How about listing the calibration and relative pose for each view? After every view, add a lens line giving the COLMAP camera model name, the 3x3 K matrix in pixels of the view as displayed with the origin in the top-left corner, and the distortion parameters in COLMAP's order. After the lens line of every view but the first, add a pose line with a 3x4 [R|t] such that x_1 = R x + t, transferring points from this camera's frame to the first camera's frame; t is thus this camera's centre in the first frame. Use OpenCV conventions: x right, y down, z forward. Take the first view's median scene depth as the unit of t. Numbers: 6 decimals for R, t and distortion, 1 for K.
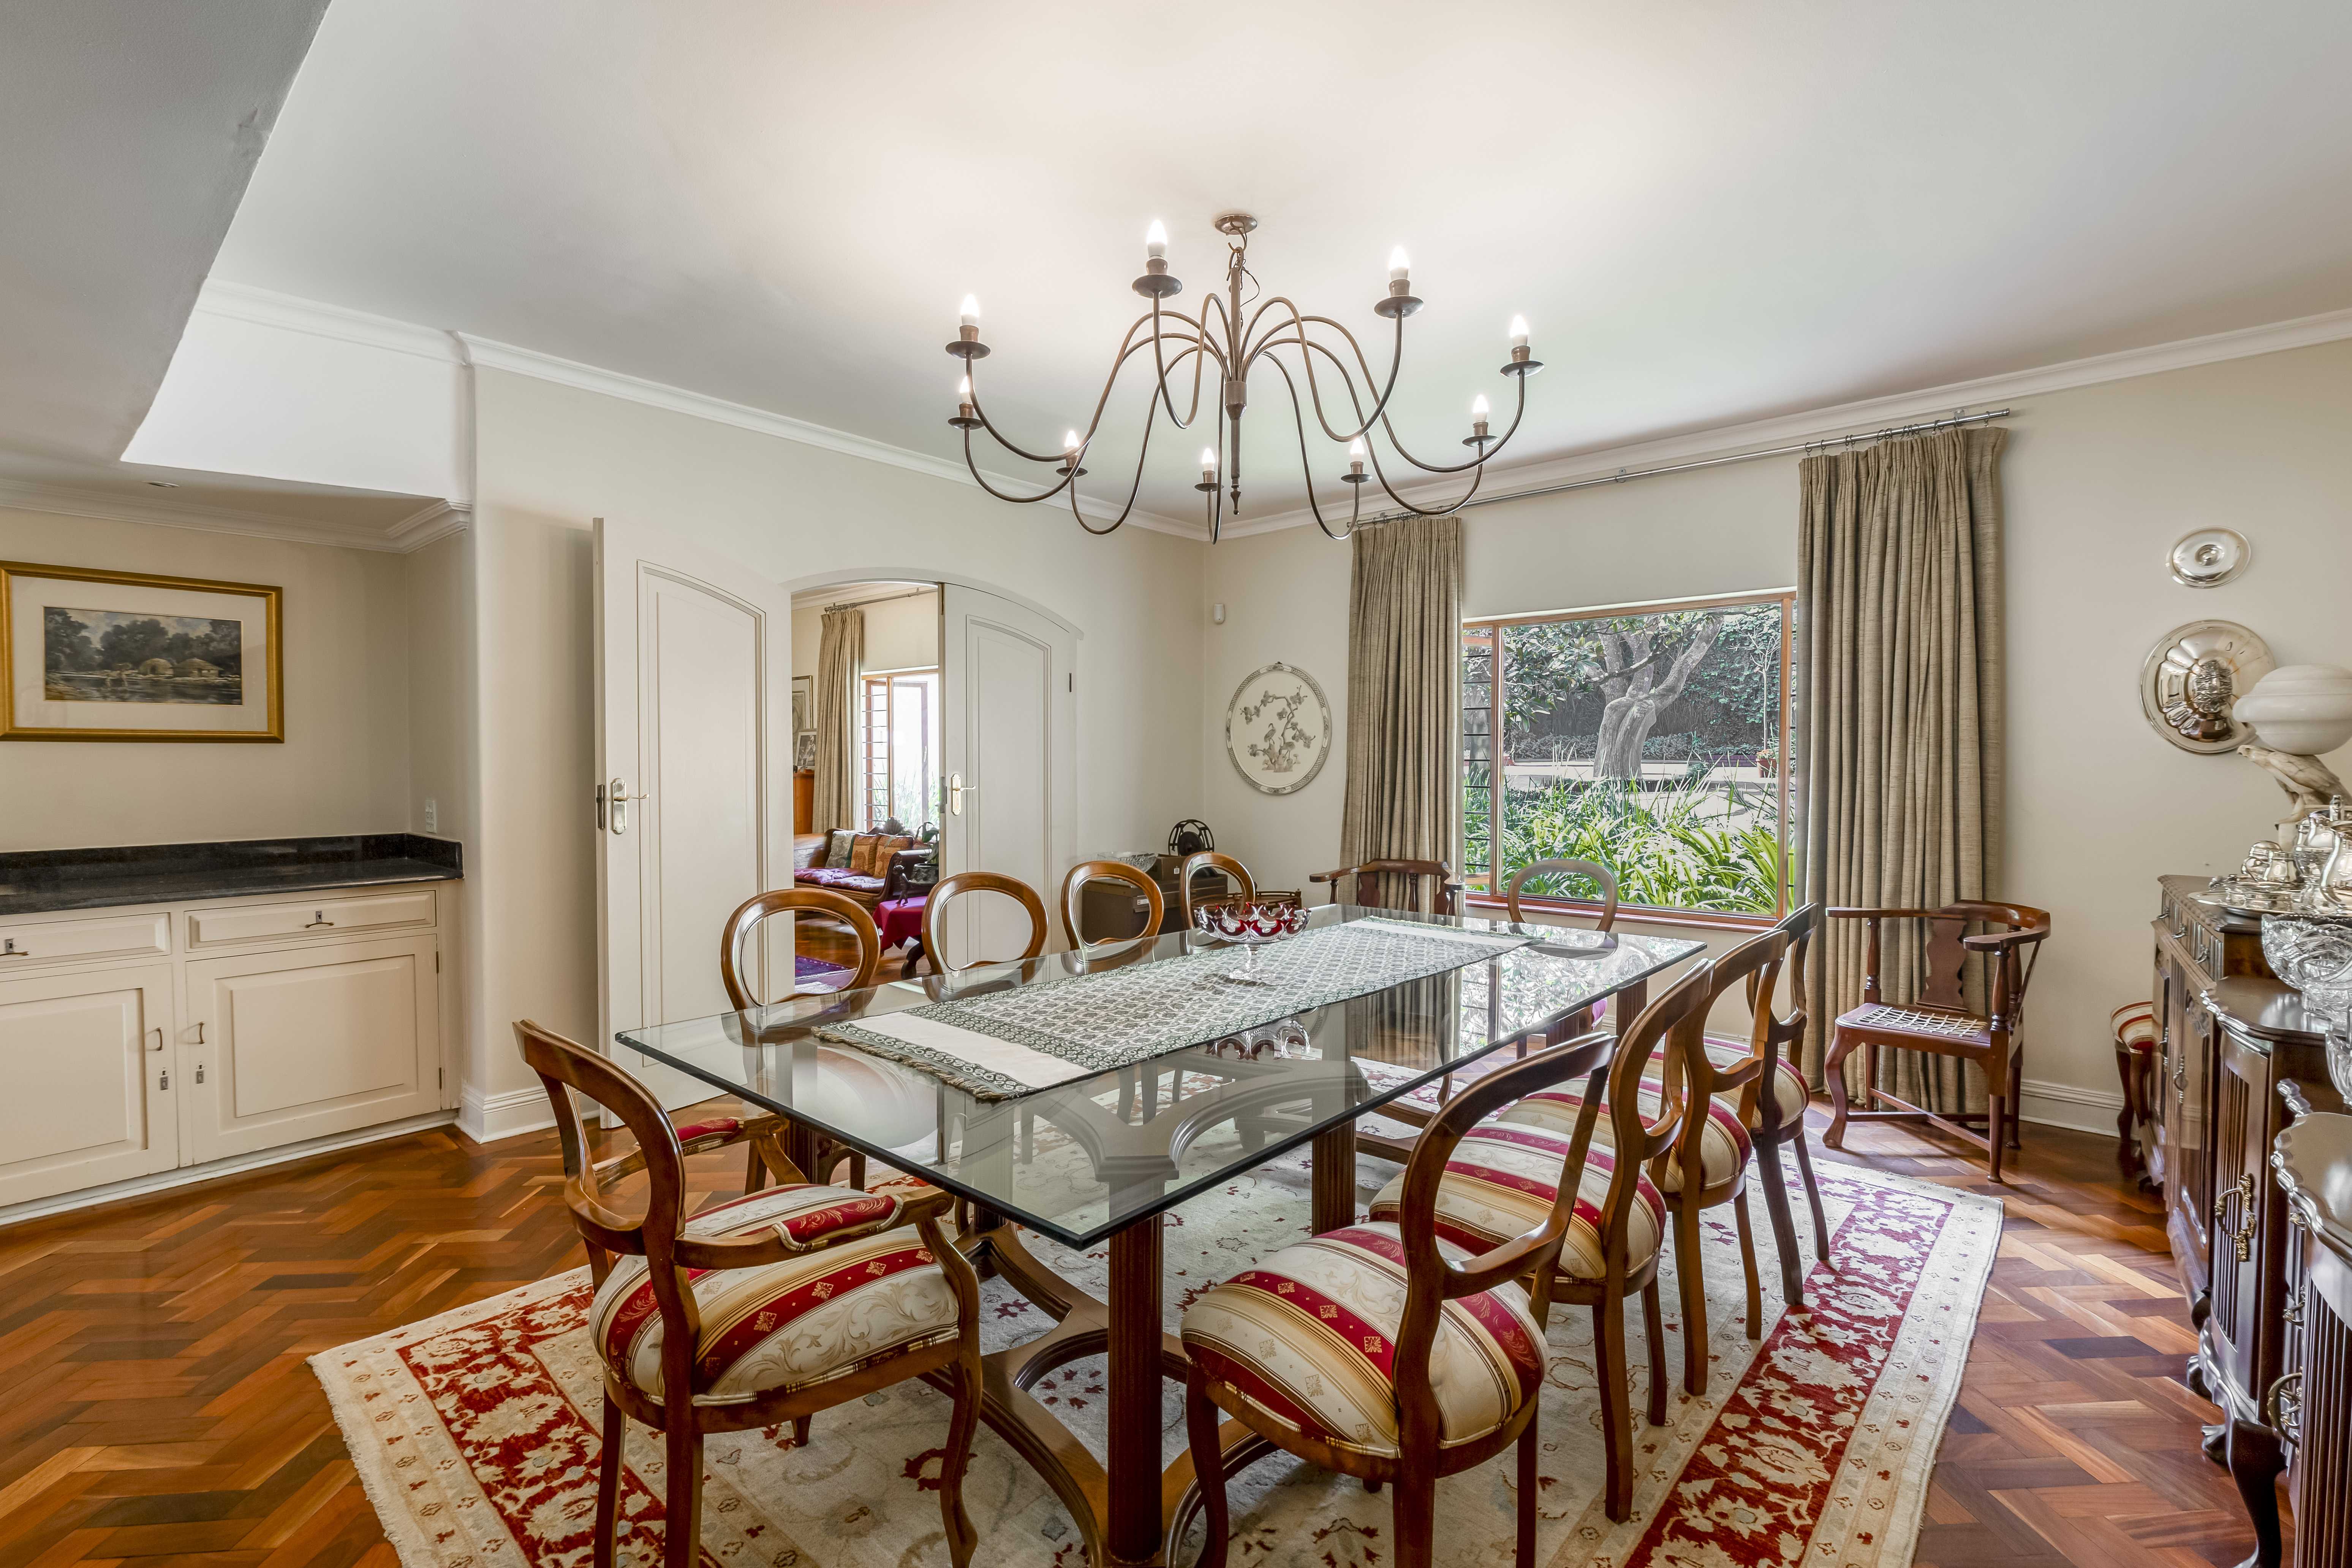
lens RADIAL K [[1073.5, 0, 1212.0], [0, 1073.5, 781.3], [0, 0, 1]] dist [-0.000258, 0.000659]
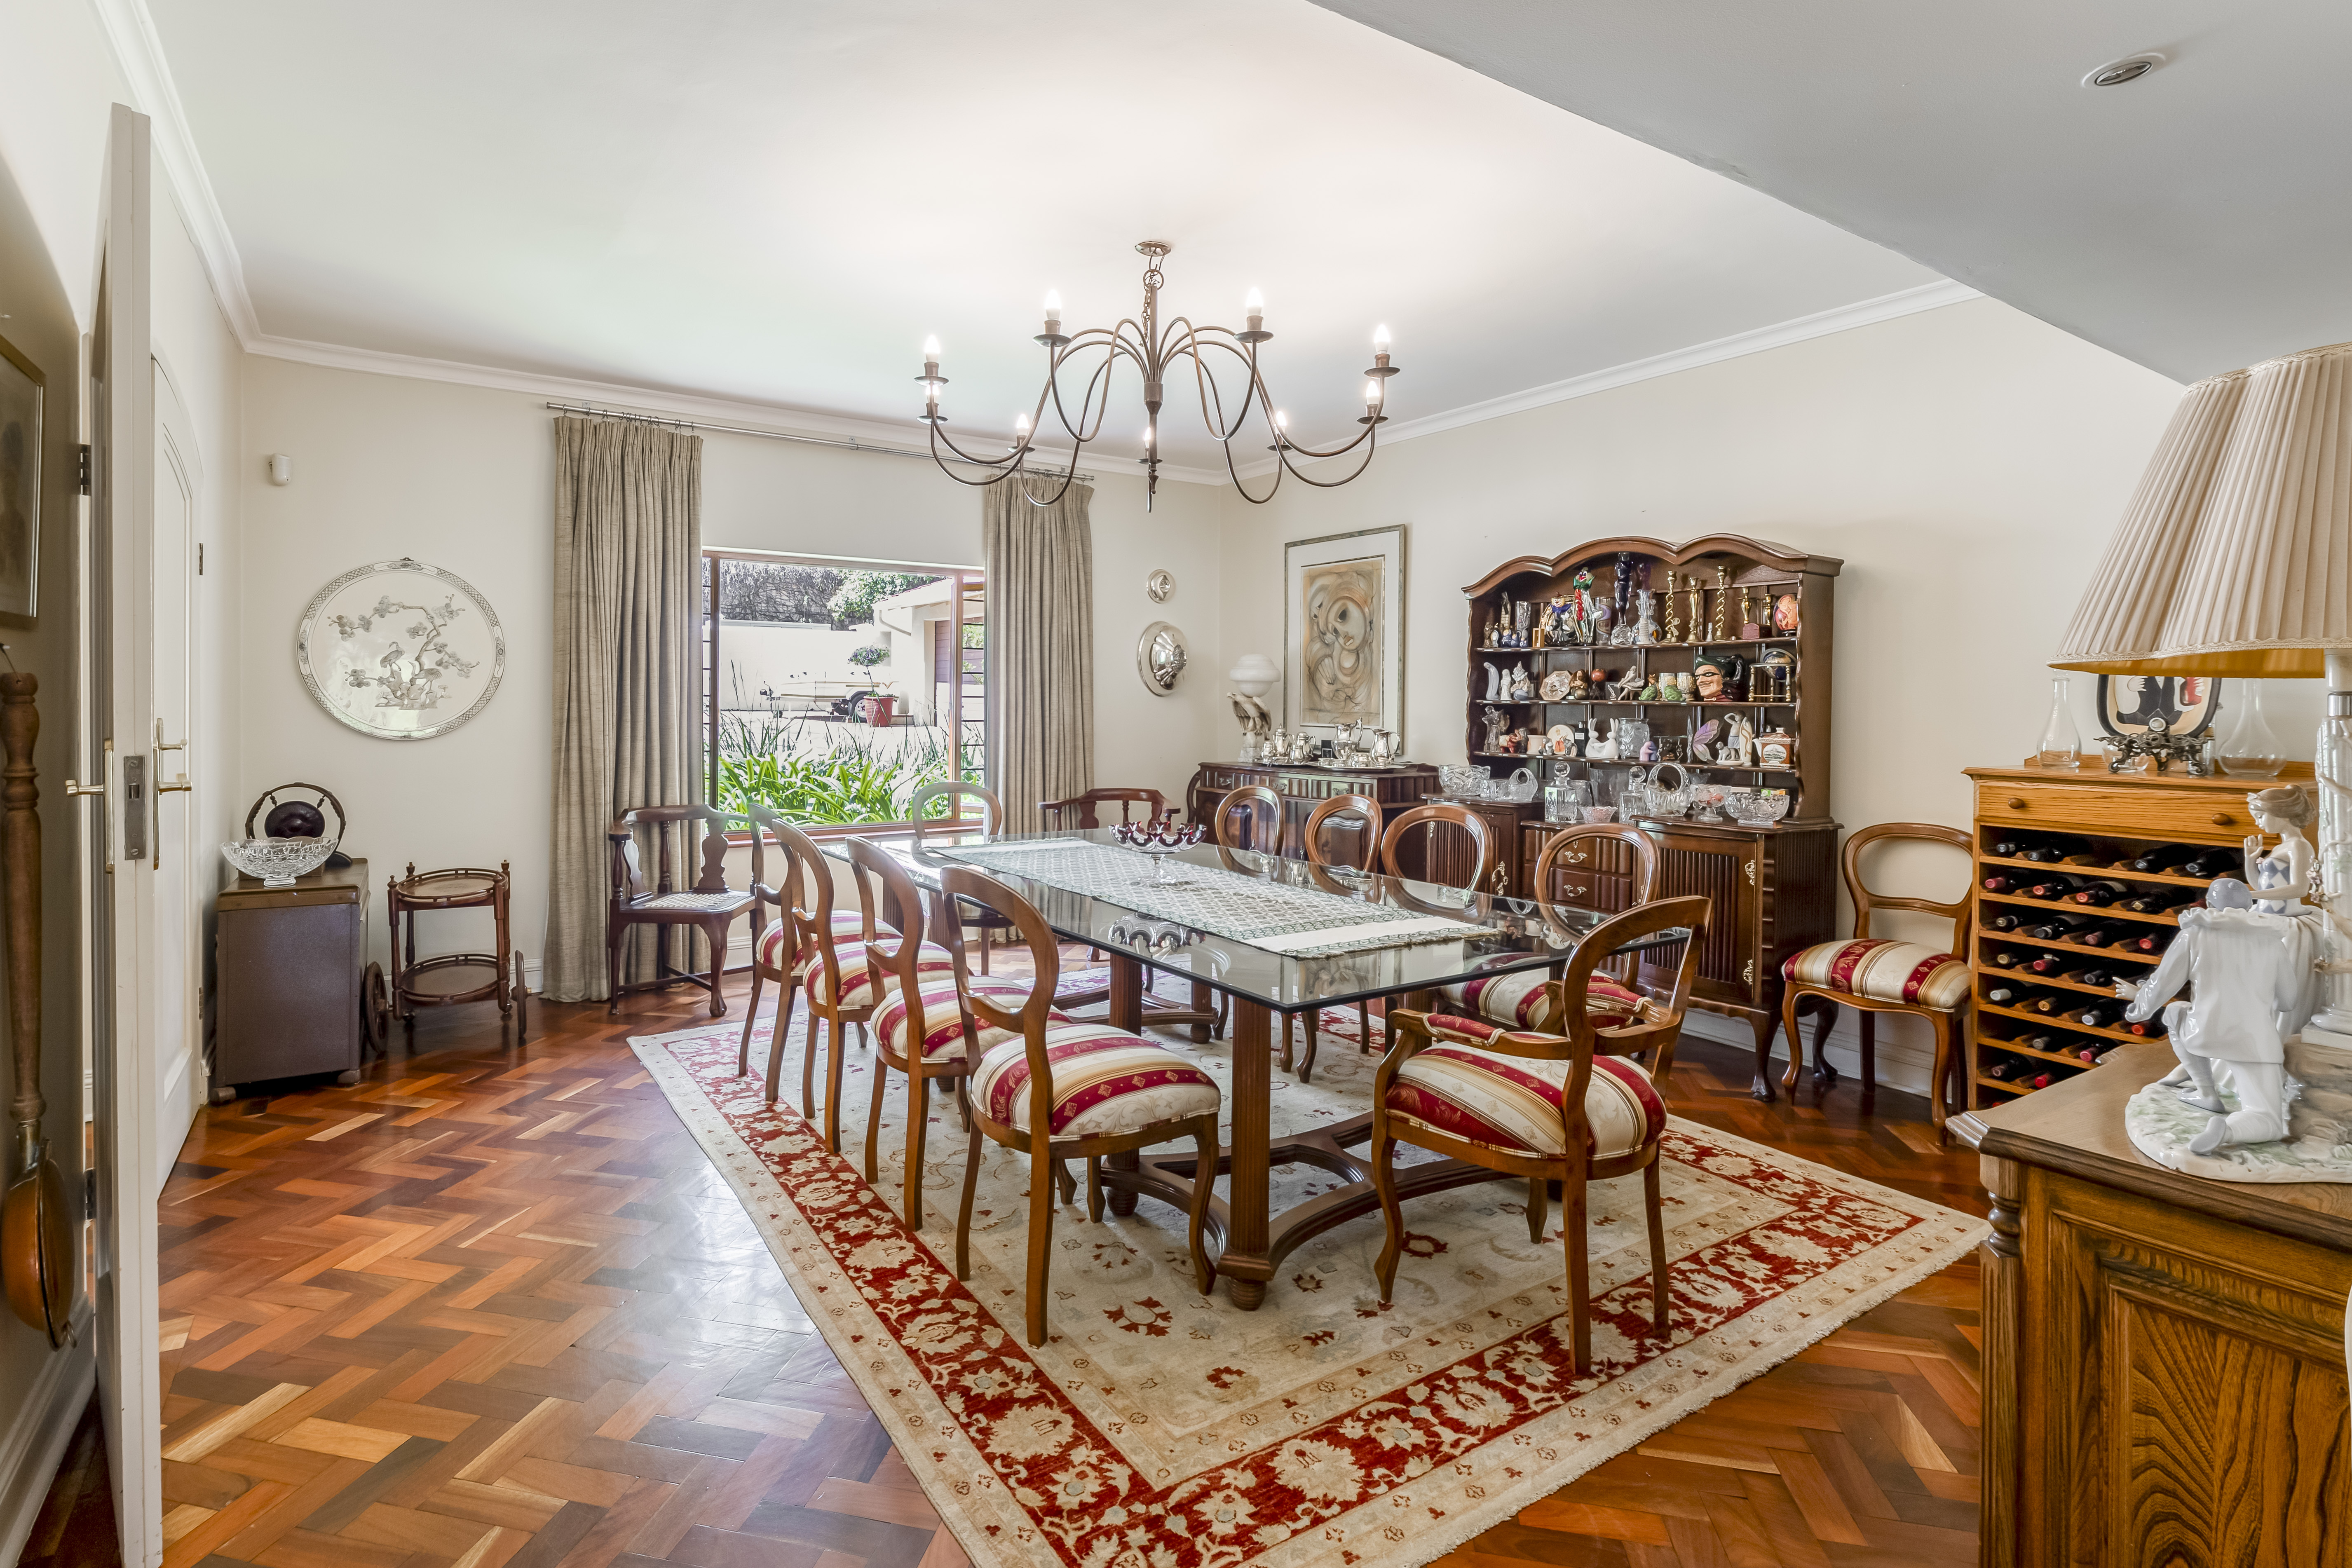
lens RADIAL K [[1115.6, 0, 1168.5], [0, 1115.6, 707.1], [0, 0, 1]] dist [0.000446, 0.000174]
pose [[0.261147, -0.006062, 0.965280, -0.599746], [0.009944, 0.999944, 0.003590, -0.008749], [-0.965248, 0.008662, 0.261192, 0.341648]]
